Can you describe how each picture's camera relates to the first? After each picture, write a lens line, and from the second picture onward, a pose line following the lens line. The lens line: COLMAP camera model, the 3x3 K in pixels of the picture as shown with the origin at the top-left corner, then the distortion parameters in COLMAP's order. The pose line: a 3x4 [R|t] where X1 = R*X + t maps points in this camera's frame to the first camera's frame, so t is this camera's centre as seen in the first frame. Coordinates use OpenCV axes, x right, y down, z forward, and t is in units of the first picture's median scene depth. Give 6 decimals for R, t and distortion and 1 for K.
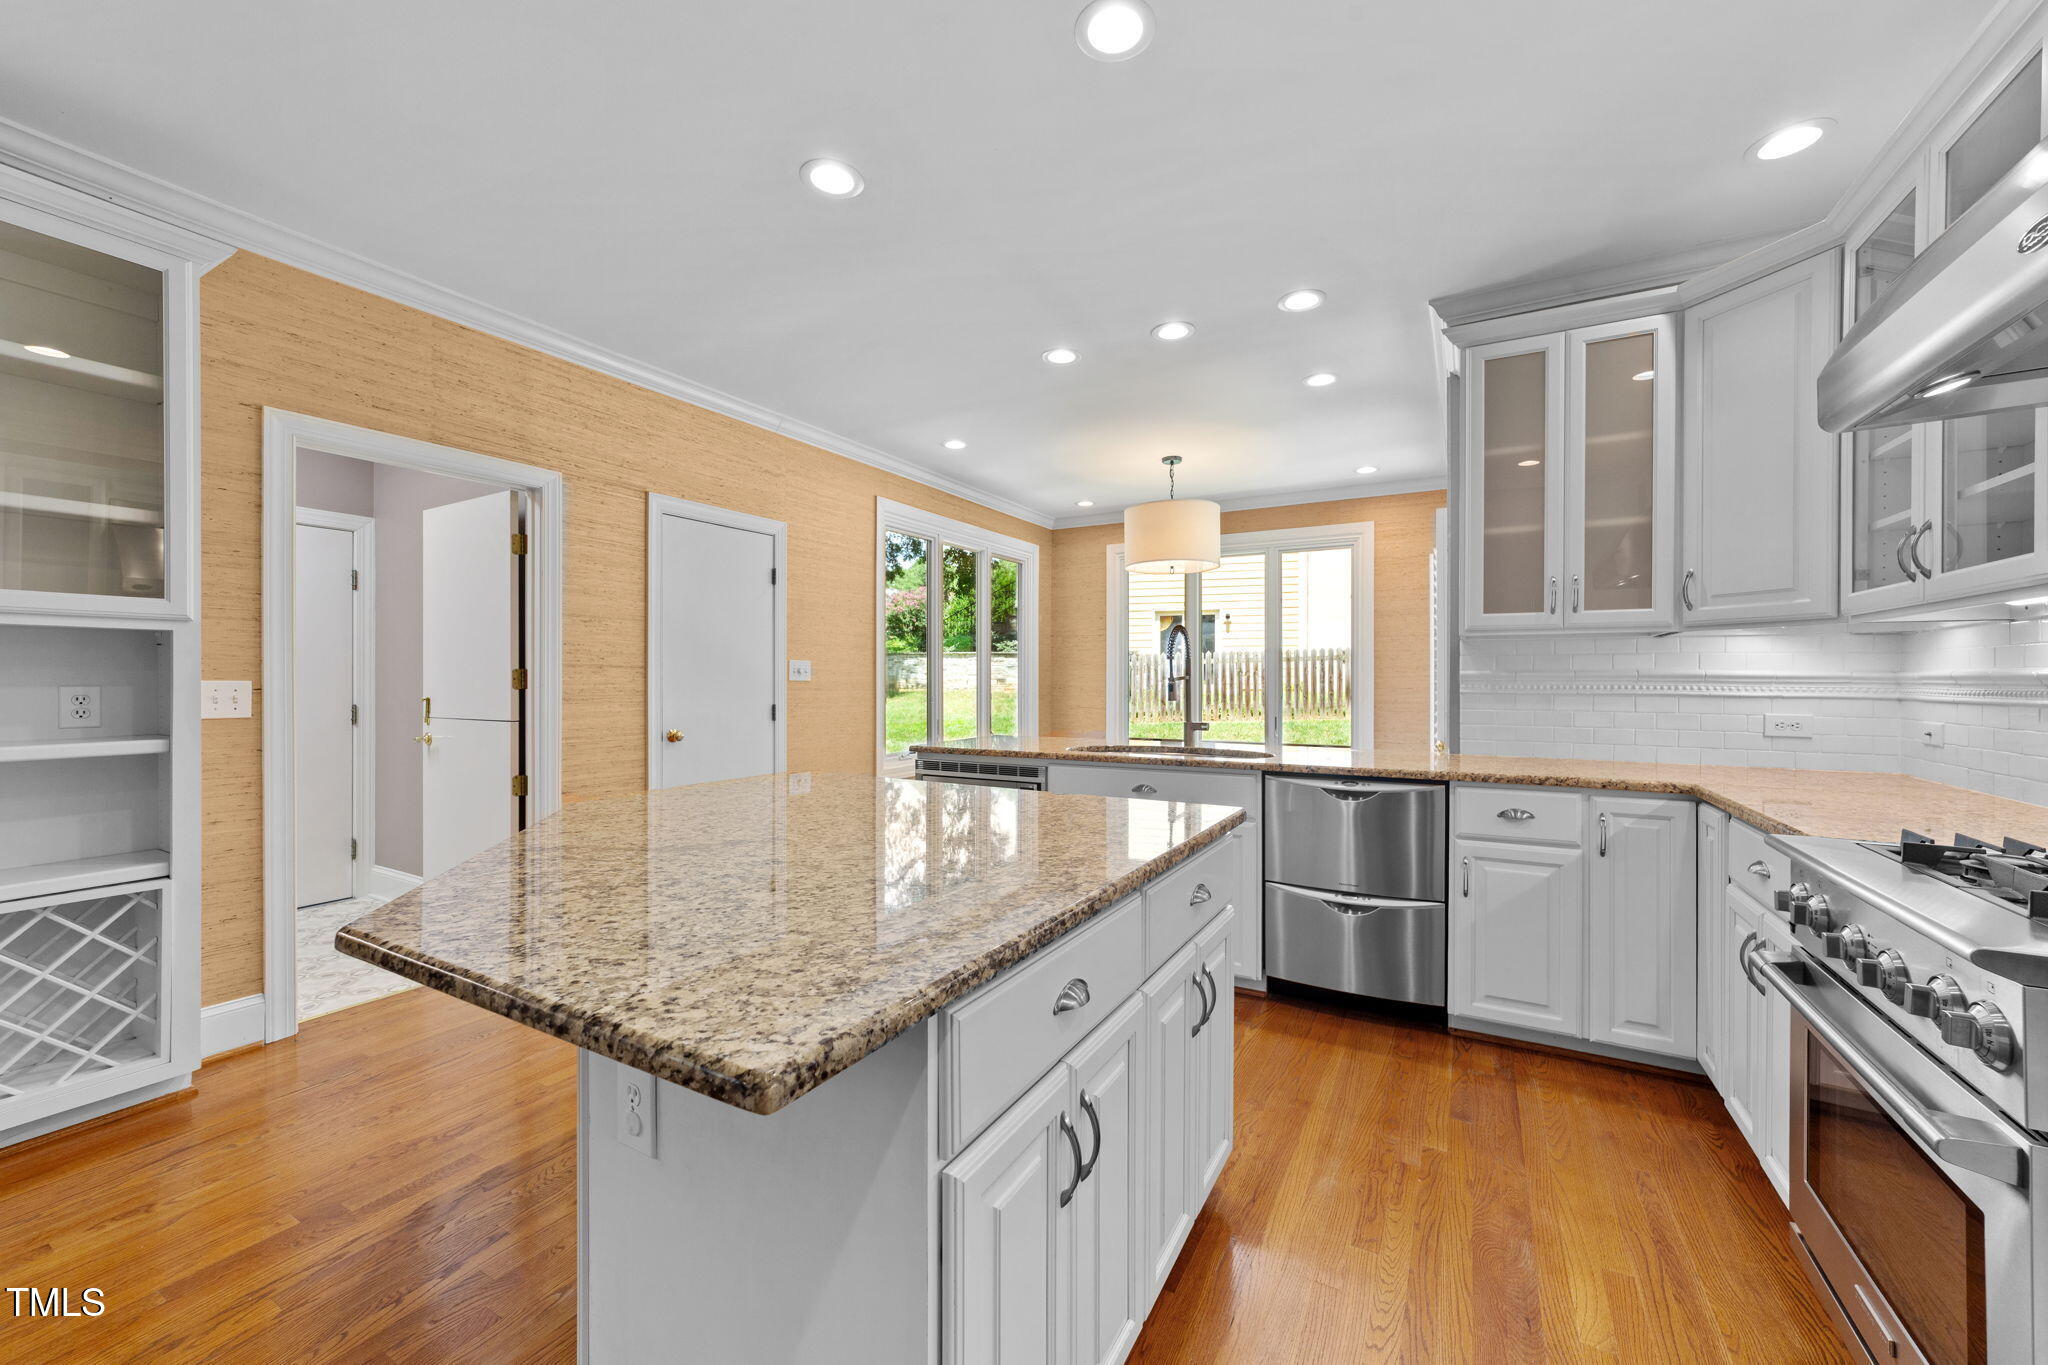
lens RADIAL K [[787.9, 0, 1033.7], [0, 787.9, 676.8], [0, 0, 1]] dist [0.002527, 0.000229]
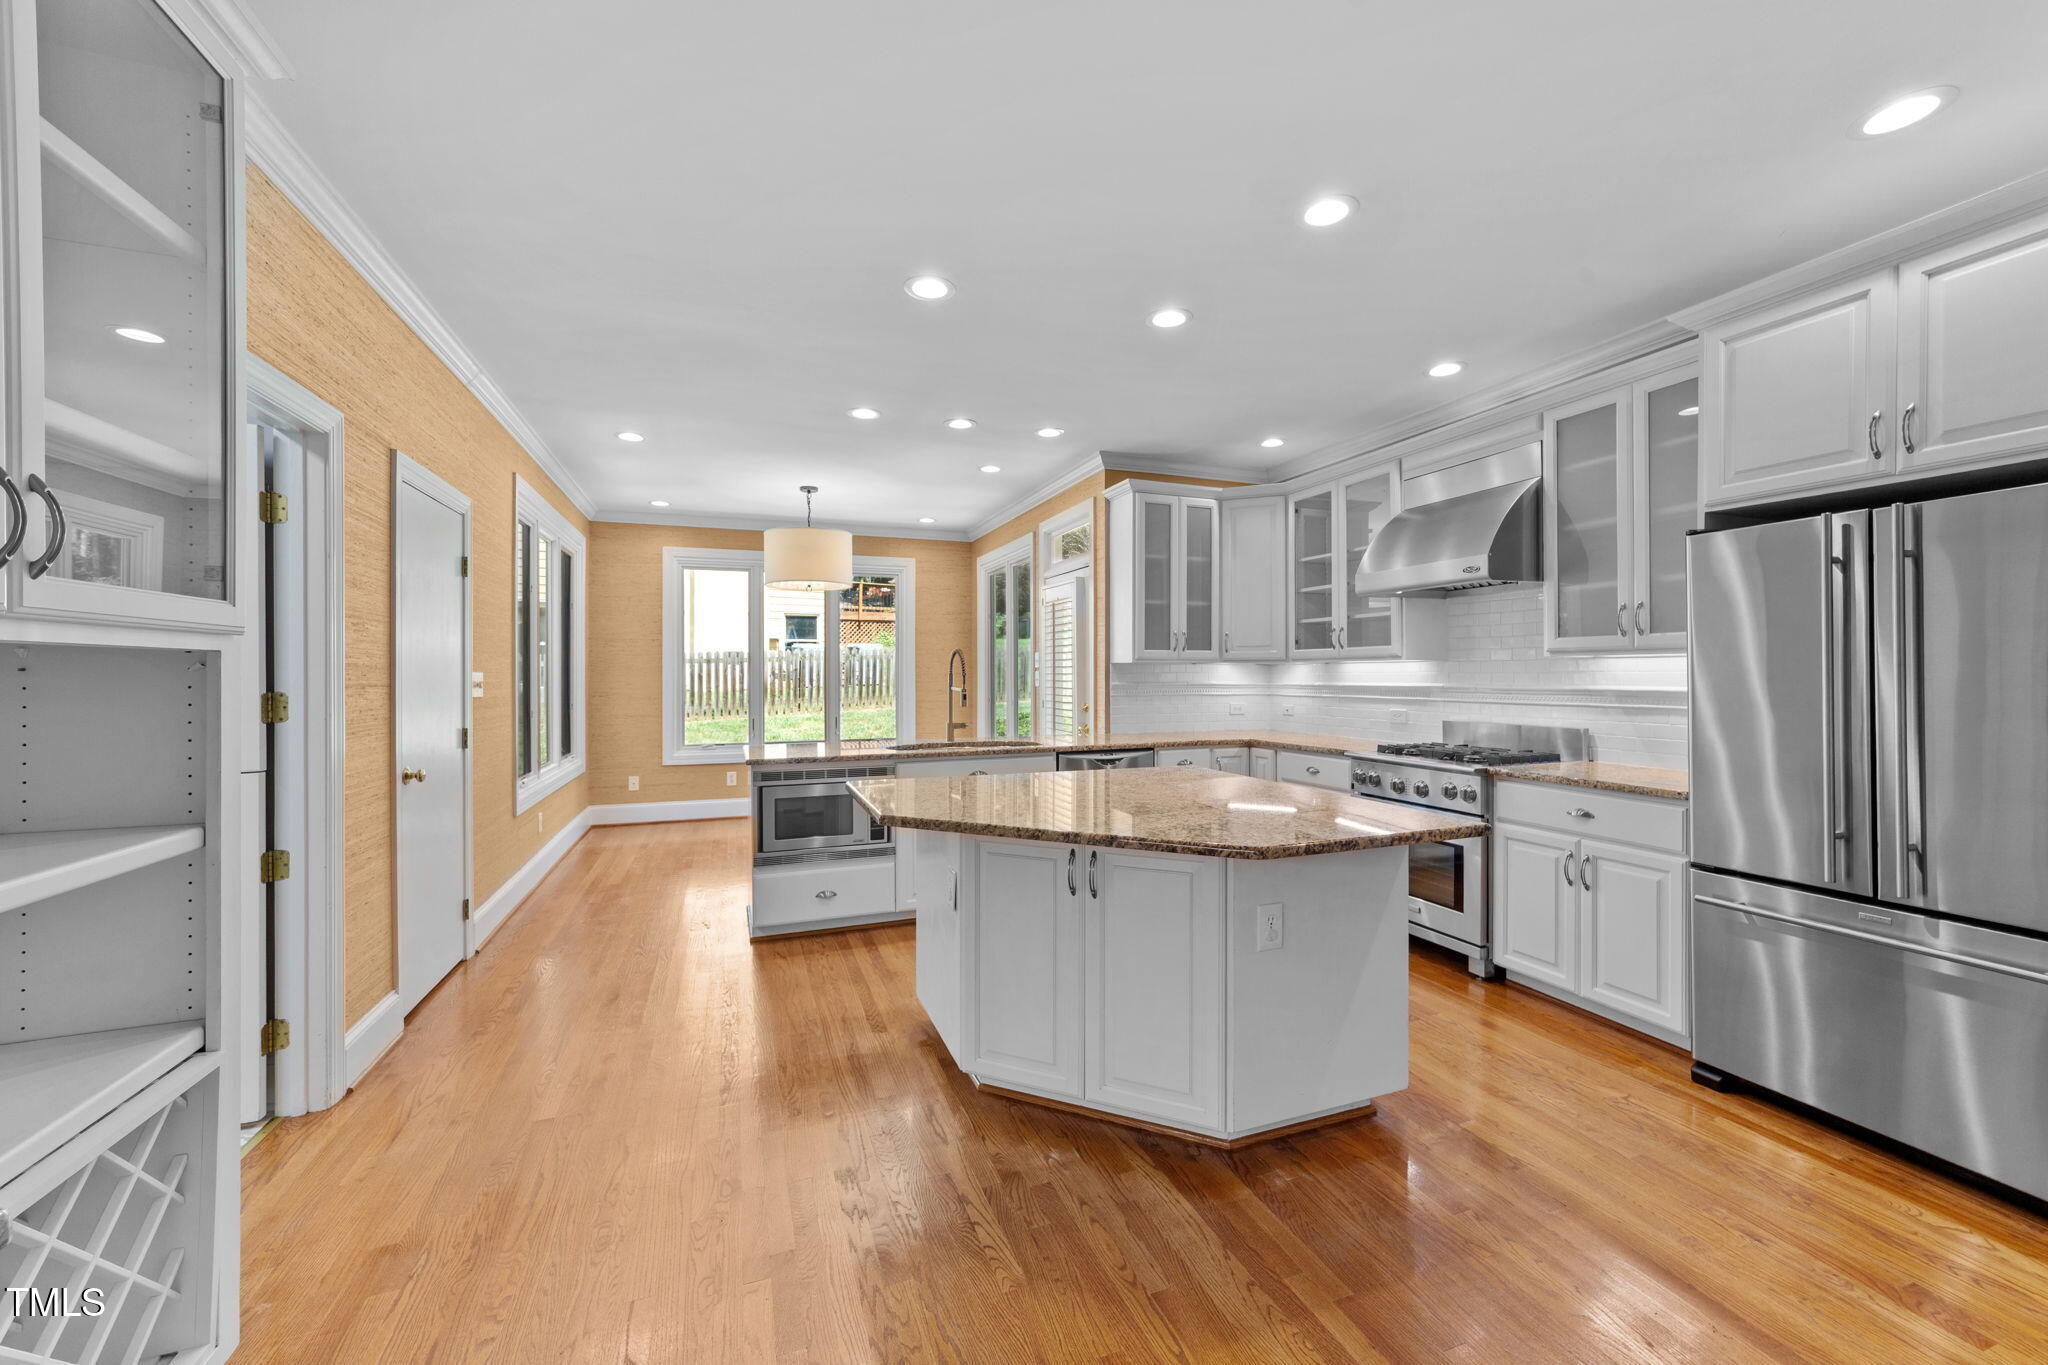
lens RADIAL K [[787.9, 0, 1035.3], [0, 787.9, 671.2], [0, 0, 1]] dist [0.002527, 0.000229]
pose [[0.645766, 0.000428, 0.763535, -0.714217], [0.001965, 0.999996, -0.002222, -0.024171], [-0.763533, 0.002935, 0.645762, 0.061262]]
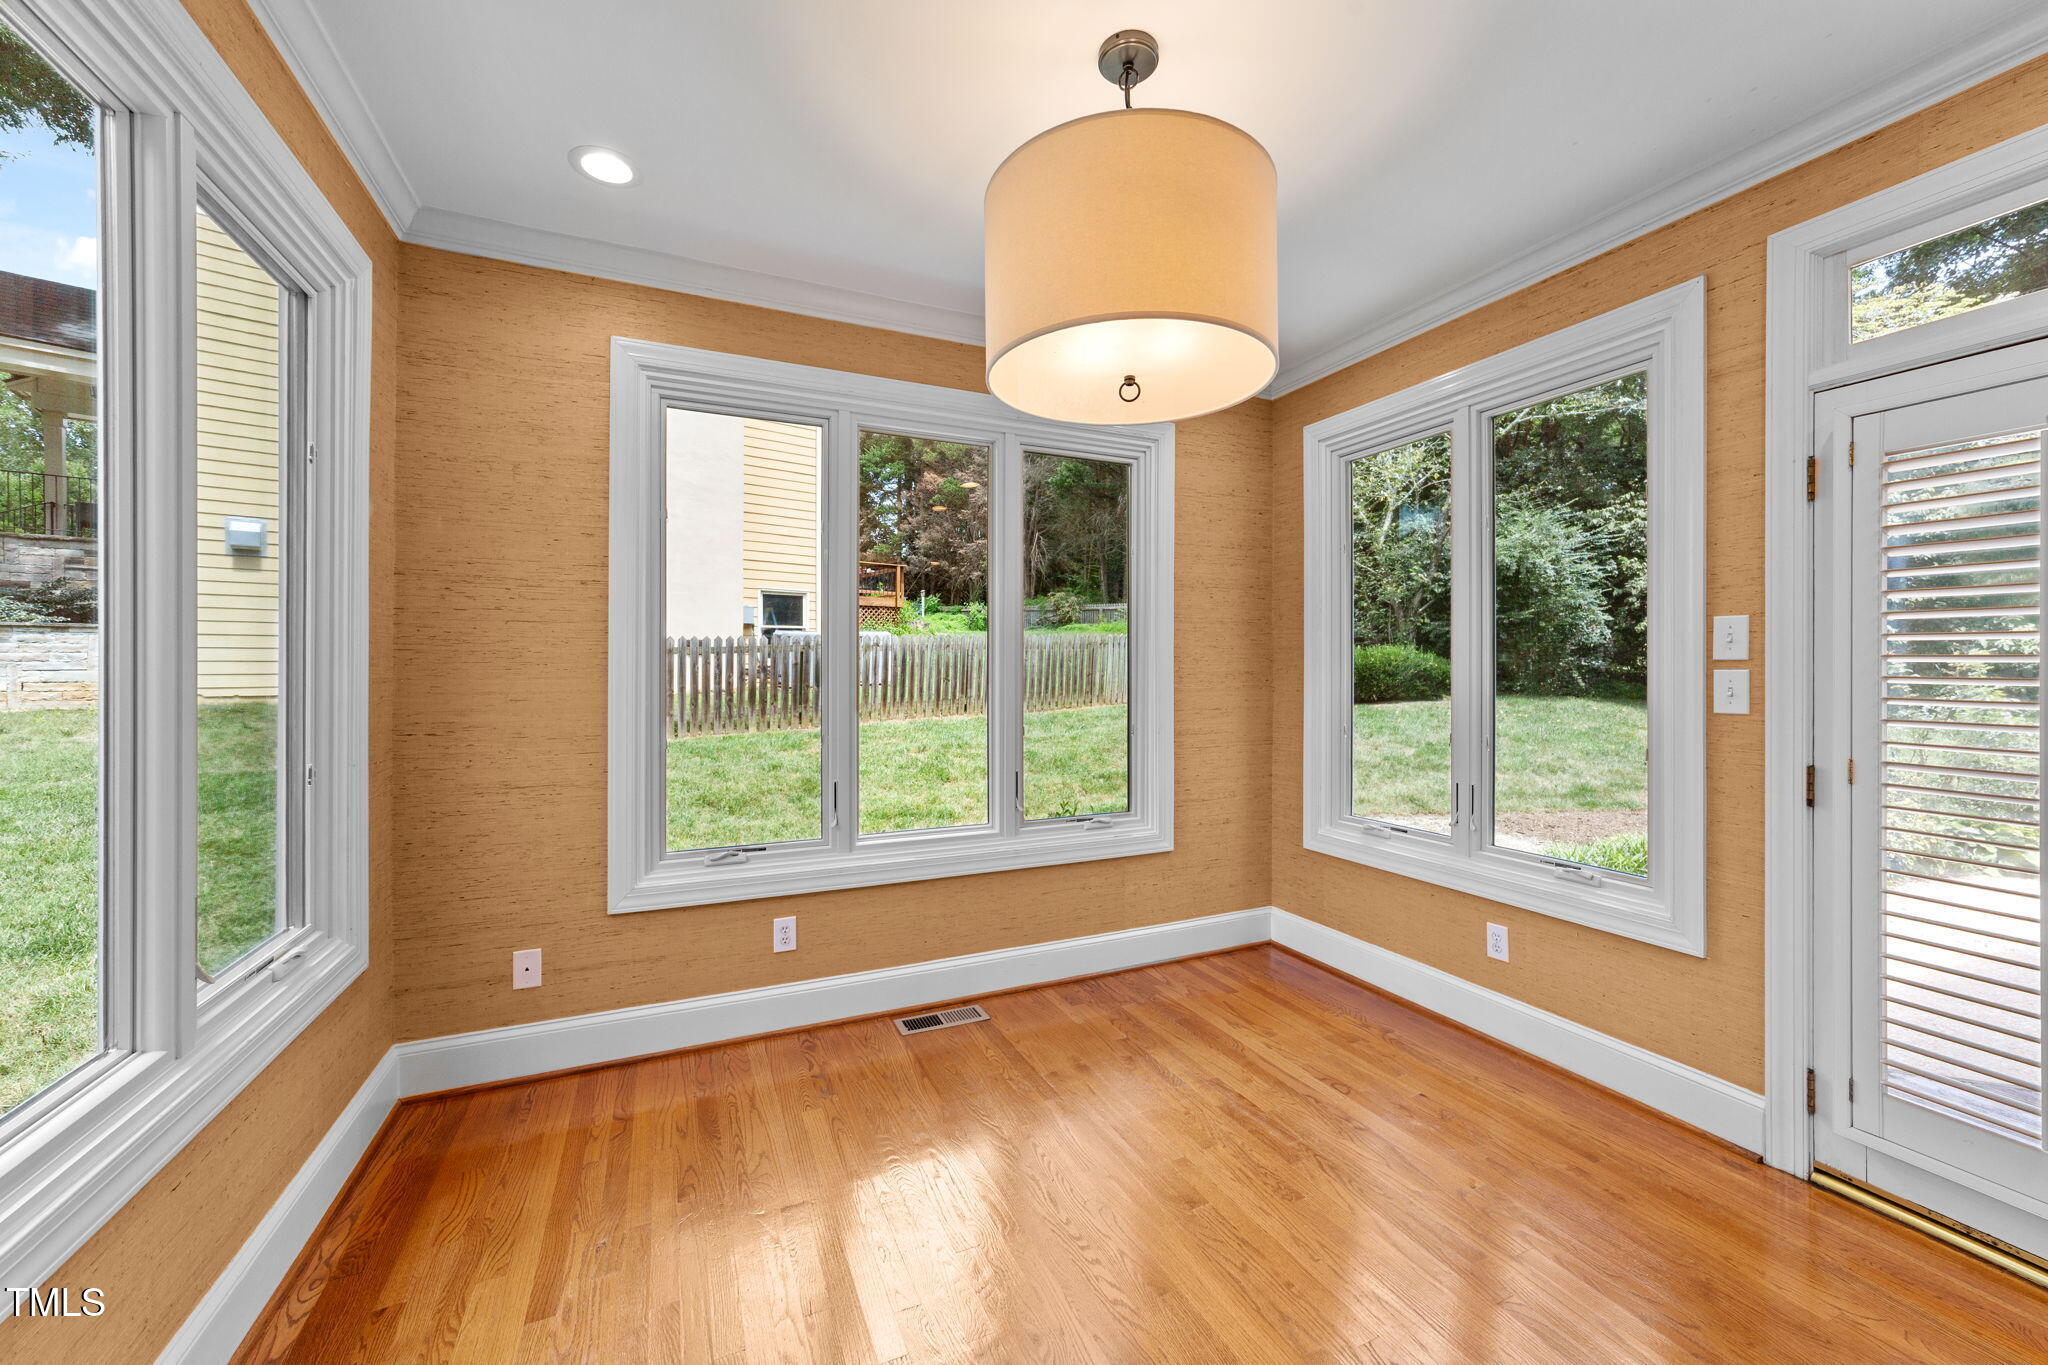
lens RADIAL K [[787.9, 0, 1039.3], [0, 787.9, 674.5], [0, 0, 1]] dist [0.002527, 0.000229]
pose [[0.589726, -0.002535, 0.807600, -0.175879], [-0.004523, 0.999969, 0.006441, -0.028692], [-0.807591, -0.007451, 0.589696, 1.271440]]
